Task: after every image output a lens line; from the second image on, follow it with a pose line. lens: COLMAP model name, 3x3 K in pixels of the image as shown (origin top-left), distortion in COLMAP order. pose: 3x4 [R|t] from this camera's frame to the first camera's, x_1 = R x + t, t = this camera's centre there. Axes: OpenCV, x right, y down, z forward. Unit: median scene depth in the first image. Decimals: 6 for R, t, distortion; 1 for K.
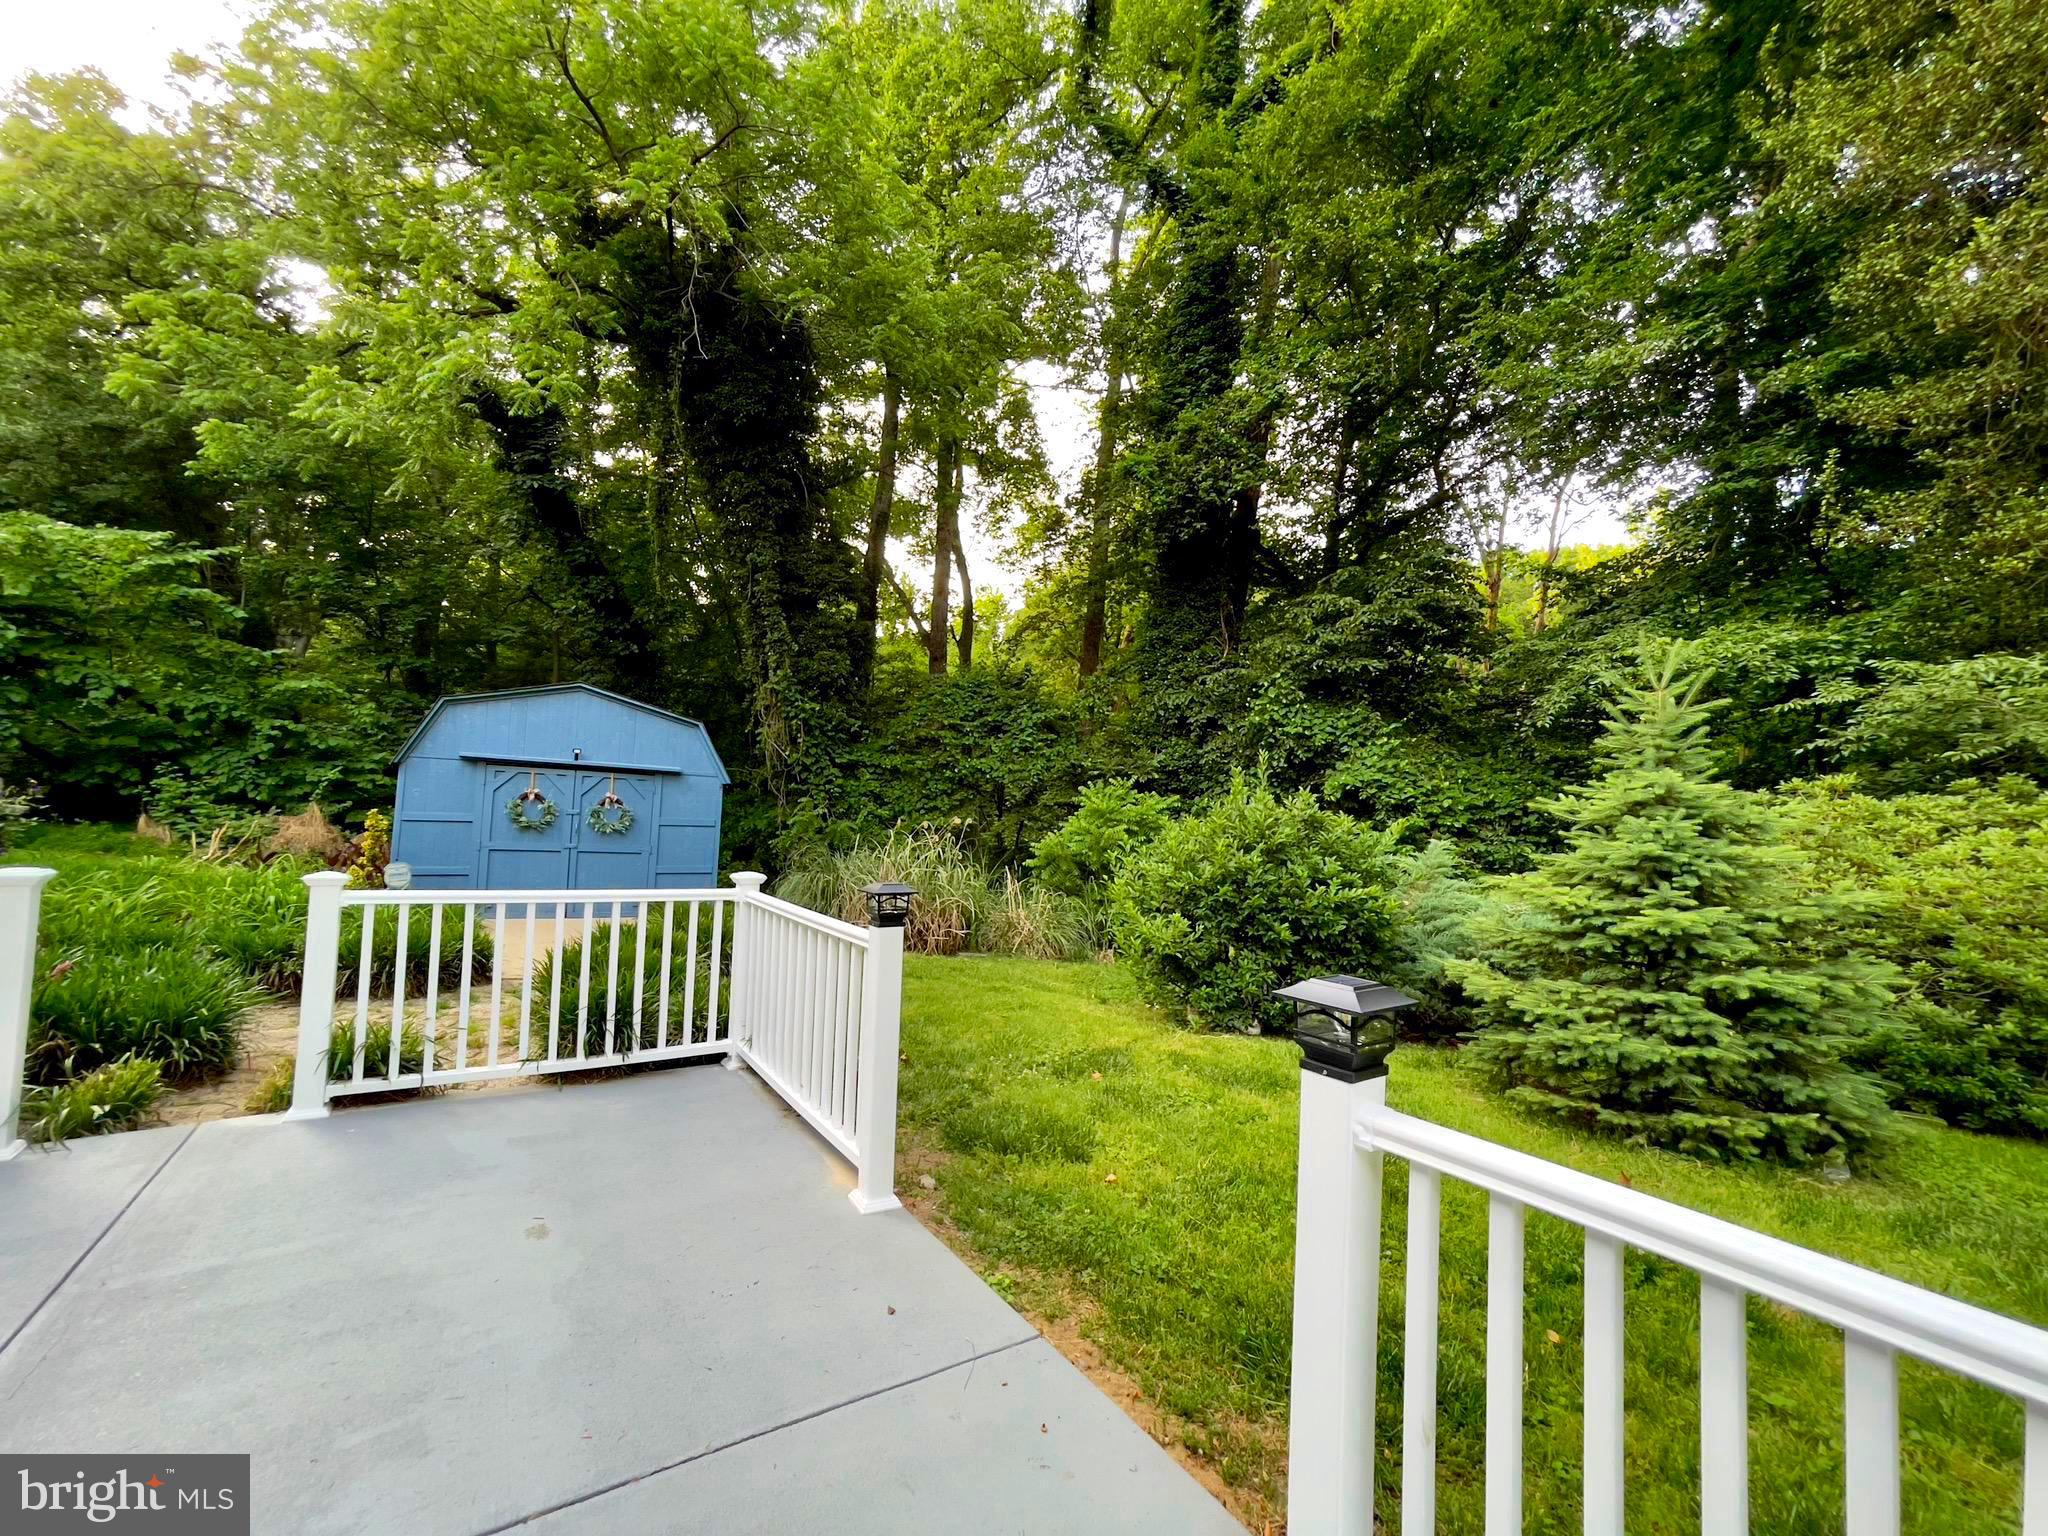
lens RADIAL K [[831.2, 0, 1016.3], [0, 831.2, 775.1], [0, 0, 1]] dist [-0.015166, 0.008430]
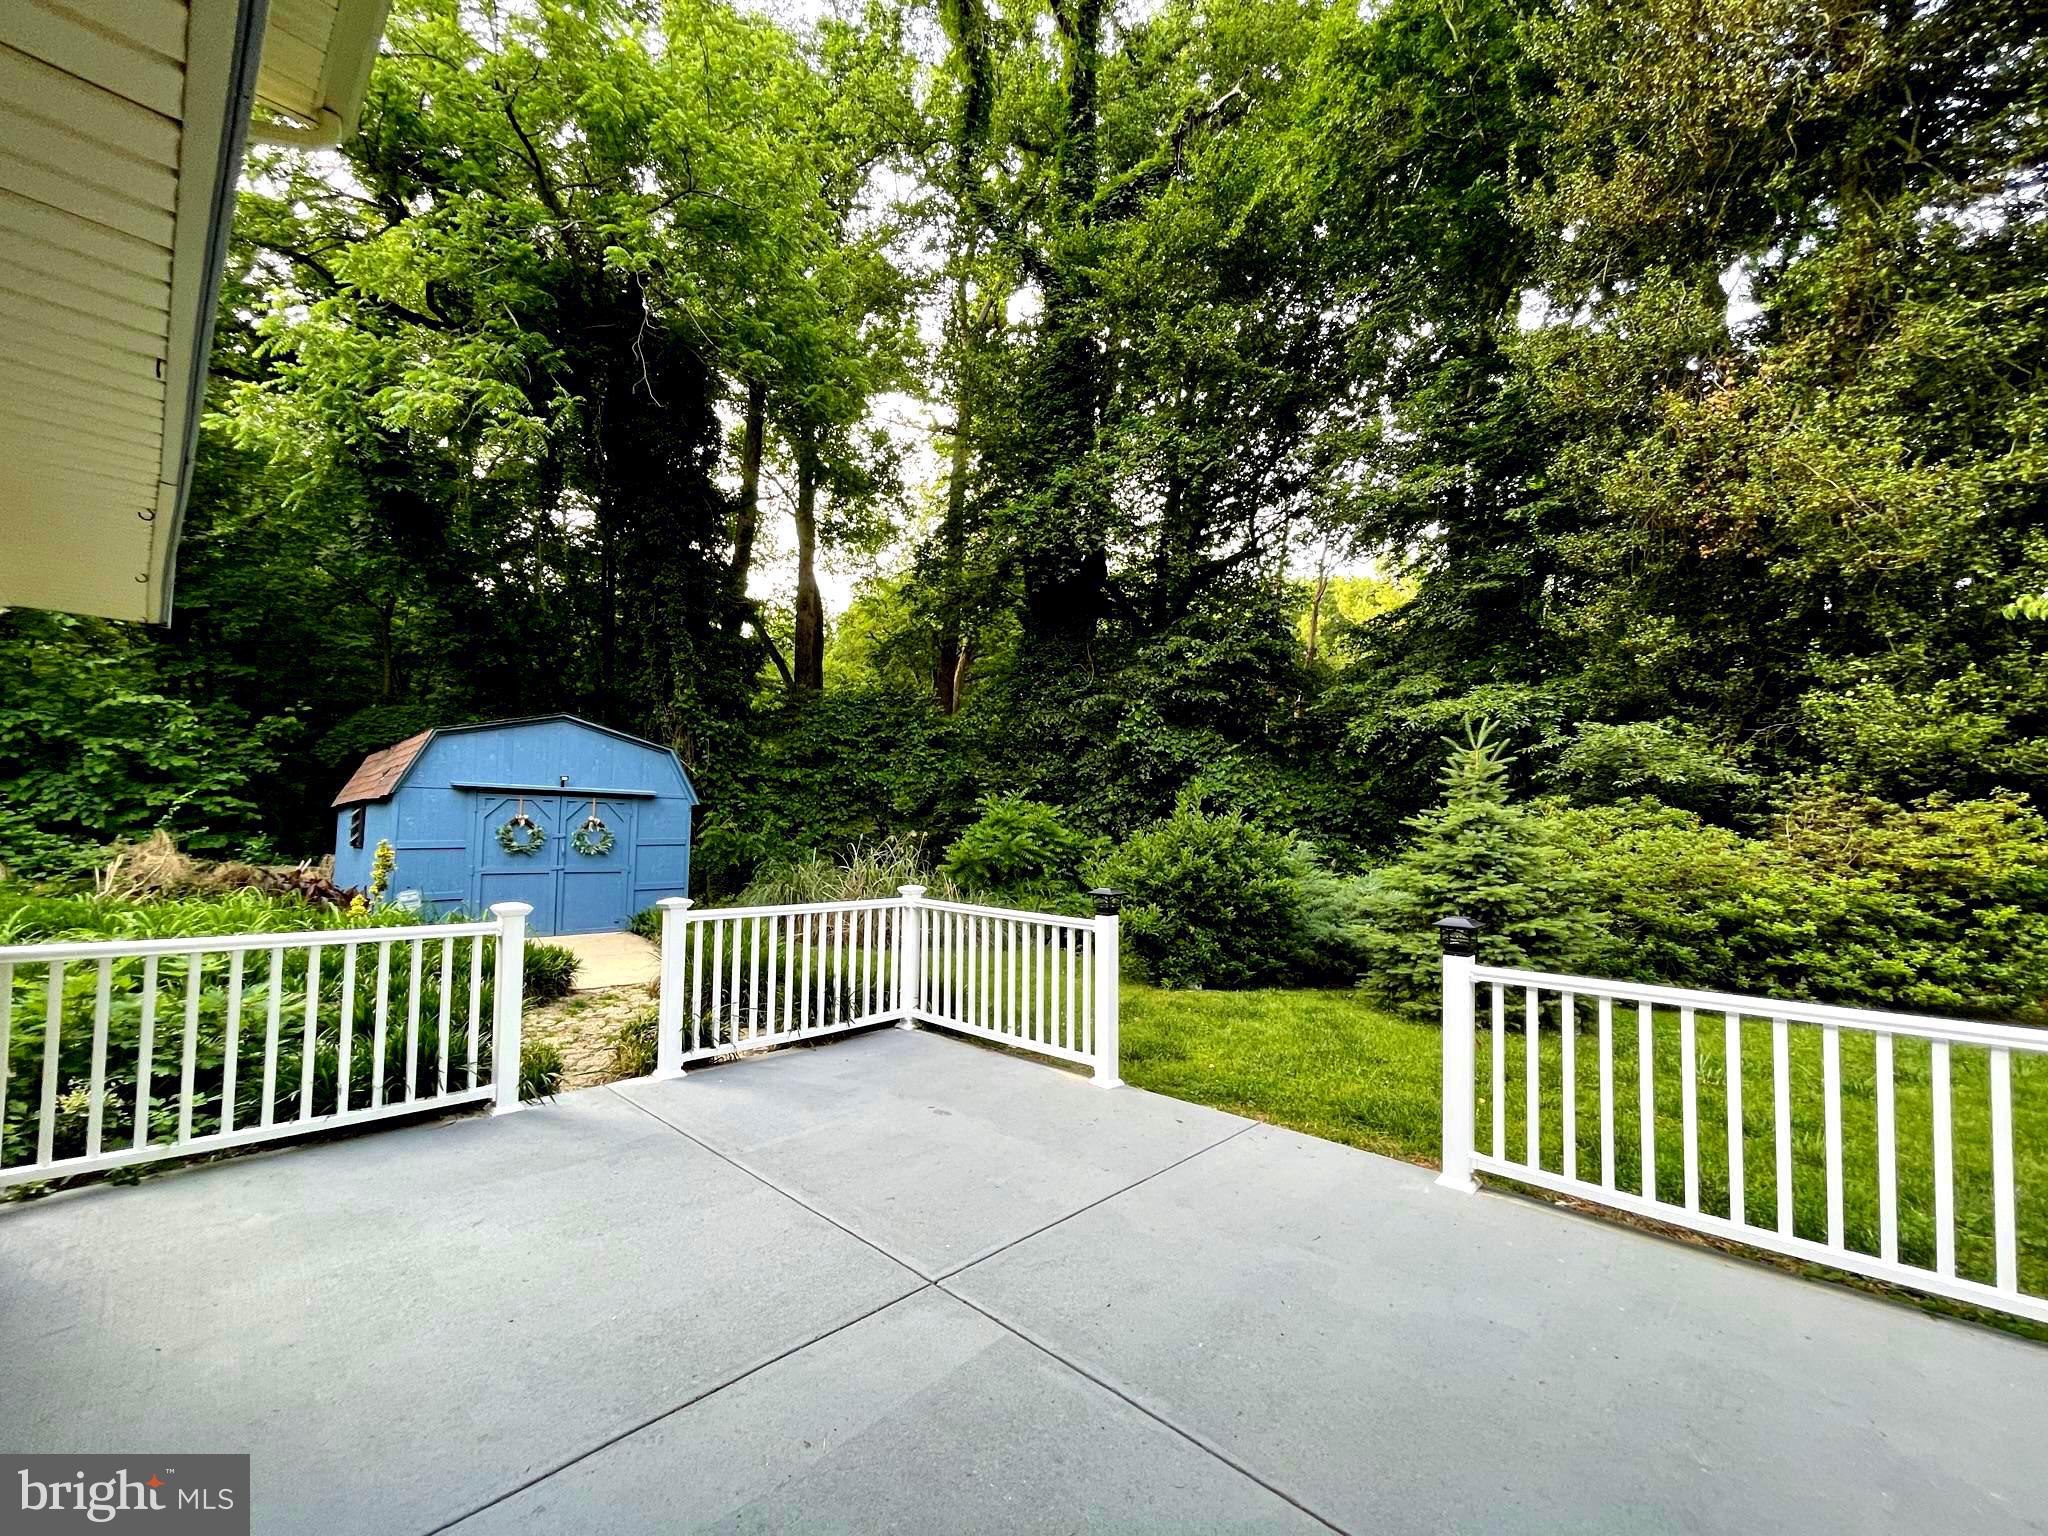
lens RADIAL K [[829.7, 0, 1006.6], [0, 829.7, 777.6], [0, 0, 1]] dist [0.000794, -0.000178]
pose [[0.972868, -0.009694, 0.231156, -0.220369], [0.008740, 0.999949, 0.005150, -0.029727], [-0.231194, -0.002990, 0.972903, -0.163142]]
